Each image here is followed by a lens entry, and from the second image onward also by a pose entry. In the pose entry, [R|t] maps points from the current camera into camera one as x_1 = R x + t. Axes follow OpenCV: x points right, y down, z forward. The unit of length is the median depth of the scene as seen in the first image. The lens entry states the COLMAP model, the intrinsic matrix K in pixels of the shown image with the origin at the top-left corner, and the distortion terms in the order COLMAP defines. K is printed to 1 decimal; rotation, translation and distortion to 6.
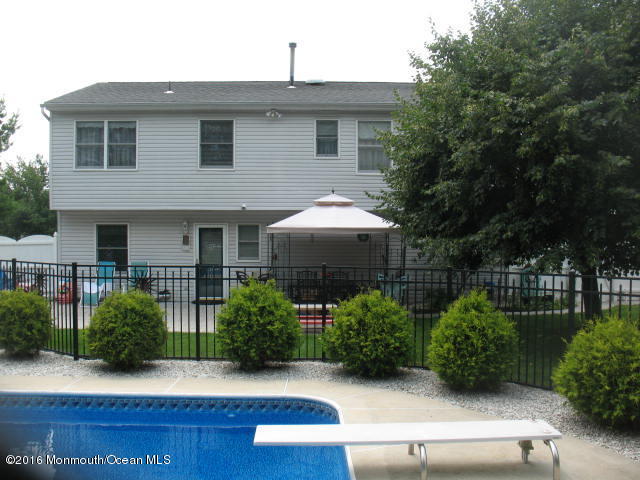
lens RADIAL K [[660.1, 0, 320.0], [0, 660.1, 240.0], [0, 0, 1]] dist [-0.187211, 0.194827]
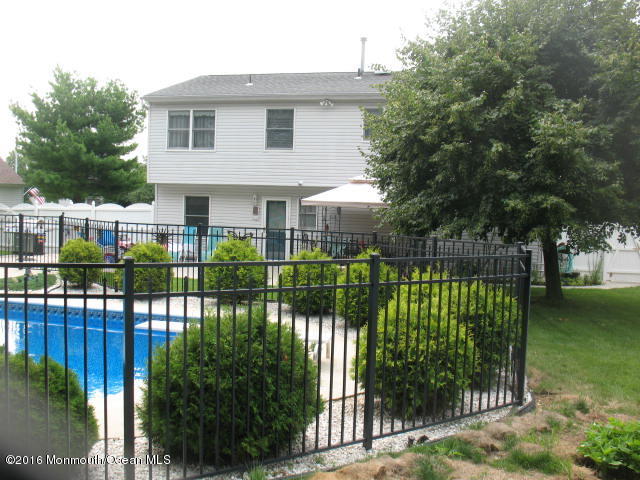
lens RADIAL K [[660.1, 0, 320.0], [0, 660.1, 240.0], [0, 0, 1]] dist [-0.187211, 0.194827]
pose [[0.968234, 0.038219, -0.247107, 0.210118], [-0.030472, 0.998919, 0.035098, 0.008161], [0.248182, -0.026453, 0.968352, -0.125963]]
